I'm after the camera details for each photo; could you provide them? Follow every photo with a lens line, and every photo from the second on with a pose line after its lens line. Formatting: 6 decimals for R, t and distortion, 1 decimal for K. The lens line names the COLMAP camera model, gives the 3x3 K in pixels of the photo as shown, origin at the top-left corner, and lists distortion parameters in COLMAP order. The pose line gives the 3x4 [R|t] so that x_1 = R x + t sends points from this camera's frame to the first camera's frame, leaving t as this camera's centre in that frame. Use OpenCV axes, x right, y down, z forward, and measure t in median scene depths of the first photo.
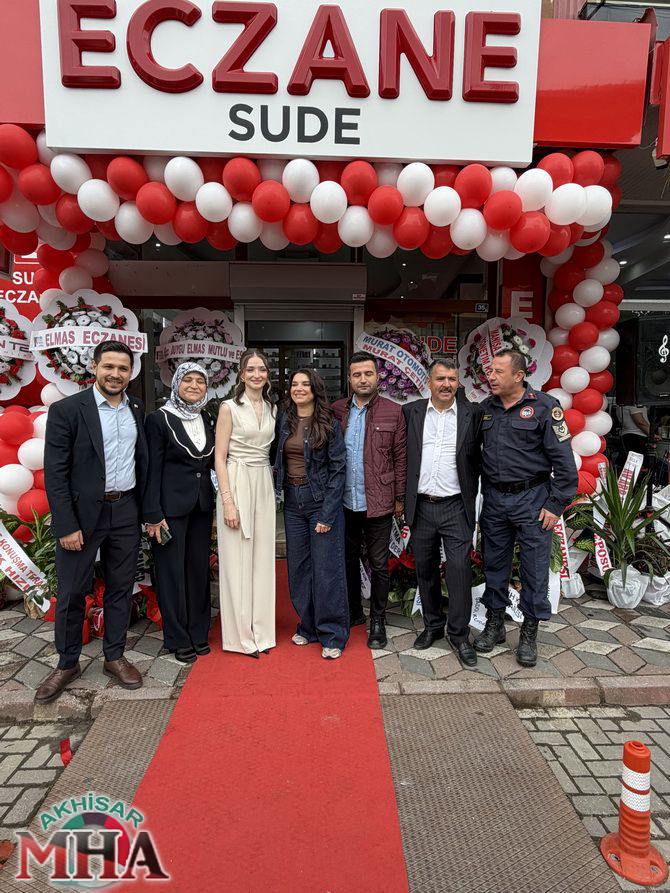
lens RADIAL K [[503.8, 0, 336.0], [0, 503.8, 445.7], [0, 0, 1]] dist [-0.001795, 0.007876]
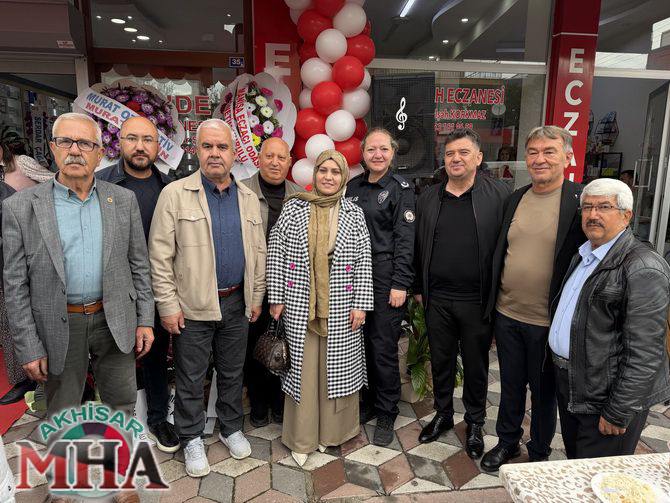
lens RADIAL K [[467.9, 0, 309.4], [0, 467.9, 256.4], [0, 0, 1]] dist [0.051267, -0.058679]
pose [[0.998478, -0.000795, 0.055145, 0.472577], [-0.005325, 0.993835, 0.110743, -0.037879], [-0.054893, -0.110868, 0.992318, 0.179383]]
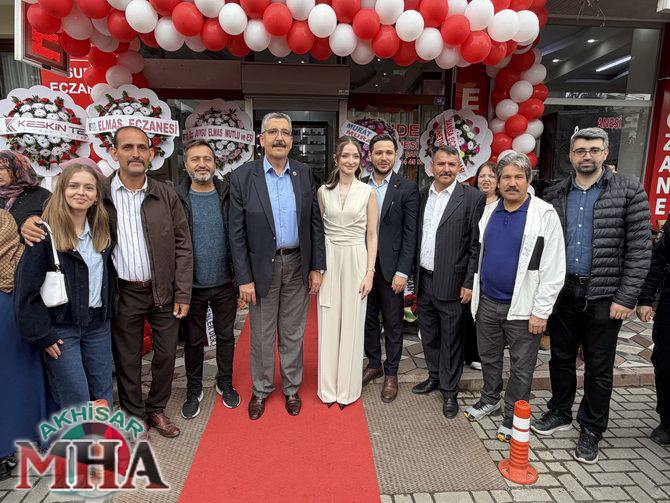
lens RADIAL K [[422.4, 0, 331.1], [0, 422.4, 250.0], [0, 0, 1]] dist [-0.003239, 0.006381]
pose [[0.999530, 0.001091, 0.030635, -0.021427], [-0.004147, 0.994993, 0.099862, -0.006289], [-0.030372, -0.099943, 0.994530, -0.113737]]
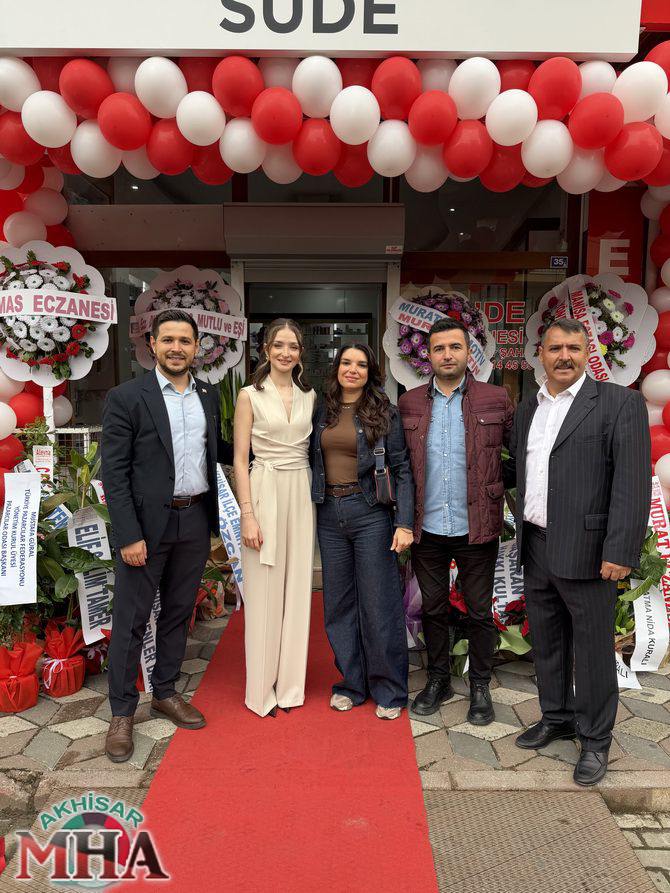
lens RADIAL K [[623.6, 0, 332.4], [0, 623.6, 452.6], [0, 0, 1]] dist [0.051267, -0.058679]
pose [[0.998905, 0.004172, -0.046592, -0.002275], [-0.003641, 0.999927, 0.011489, -0.000977], [0.046636, -0.011307, 0.998848, 0.062139]]
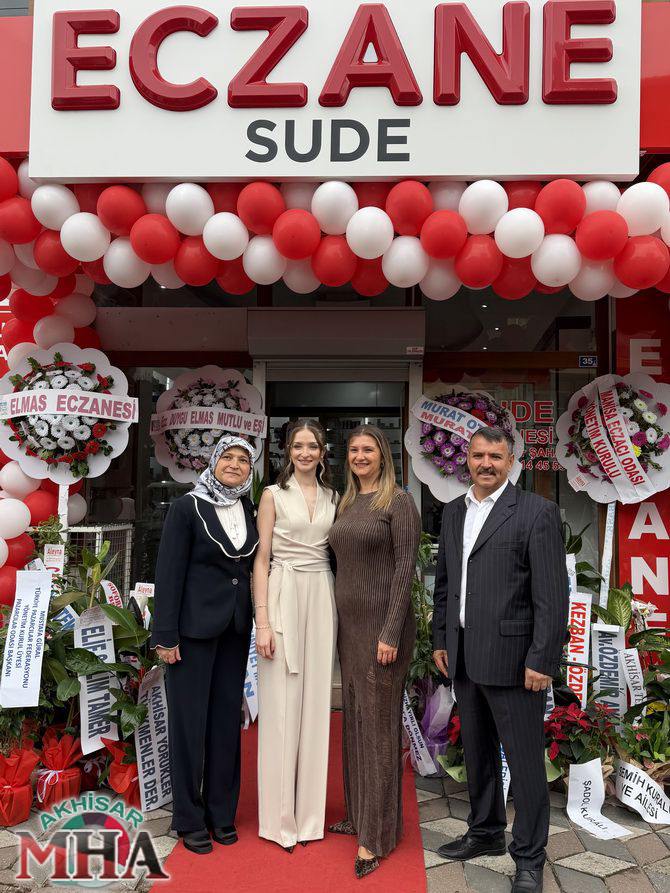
lens RADIAL K [[697.7, 0, 335.3], [0, 697.7, 448.4], [0, 0, 1]] dist [0.113290, -0.156745]
pose [[0.995224, 0.003453, -0.097557, 0.033586], [-0.017659, 0.989255, -0.145132, 0.005664], [0.096007, 0.146162, 0.984591, -0.026413]]
